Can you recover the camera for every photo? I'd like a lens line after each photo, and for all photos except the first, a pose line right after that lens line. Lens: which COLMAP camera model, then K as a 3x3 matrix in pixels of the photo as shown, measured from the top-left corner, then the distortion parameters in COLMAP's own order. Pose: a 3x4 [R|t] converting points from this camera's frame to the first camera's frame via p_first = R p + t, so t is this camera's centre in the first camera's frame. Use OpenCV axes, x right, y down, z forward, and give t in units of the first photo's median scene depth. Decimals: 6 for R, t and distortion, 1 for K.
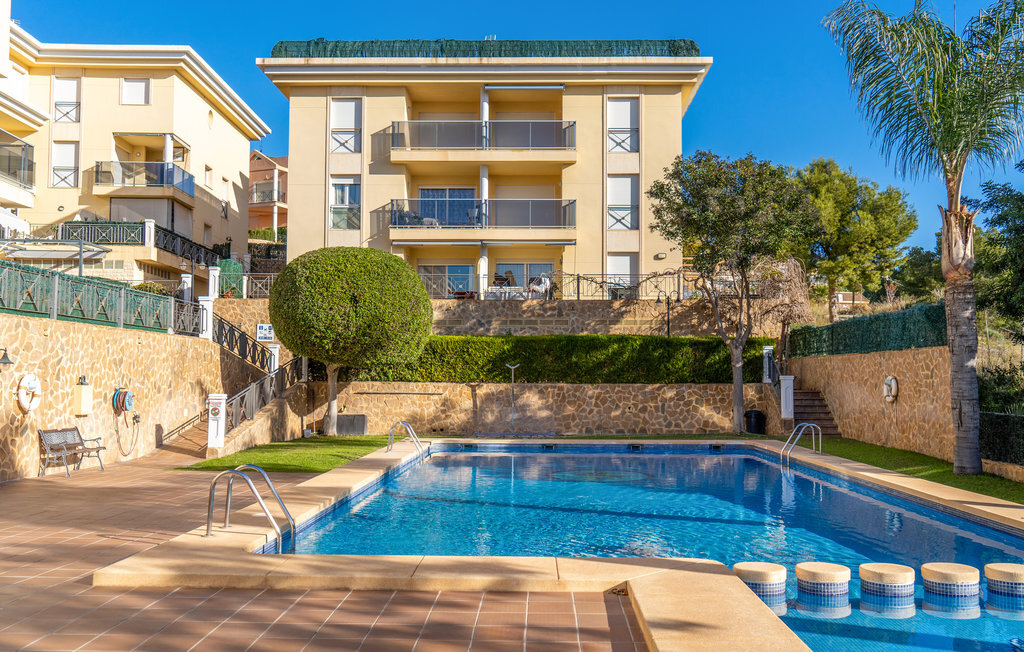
lens RADIAL K [[985.5, 0, 510.5], [0, 985.5, 325.6], [0, 0, 1]] dist [0.047259, 0.000000]
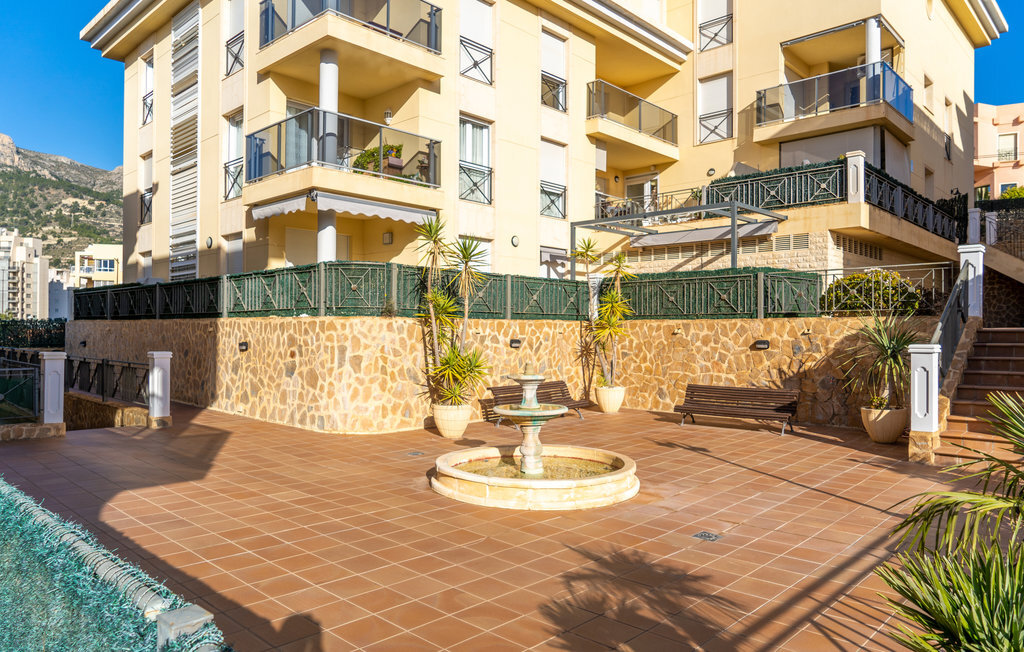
lens RADIAL K [[691.2, 0, 510.8], [0, 691.2, 324.2], [0, 0, 1]] dist [0.026858, 0.005138]
pose [[0.735189, -0.015388, -0.677688, -0.223922], [0.046931, 0.998499, 0.028240, -0.030227], [0.676236, -0.052566, 0.734807, 0.537221]]
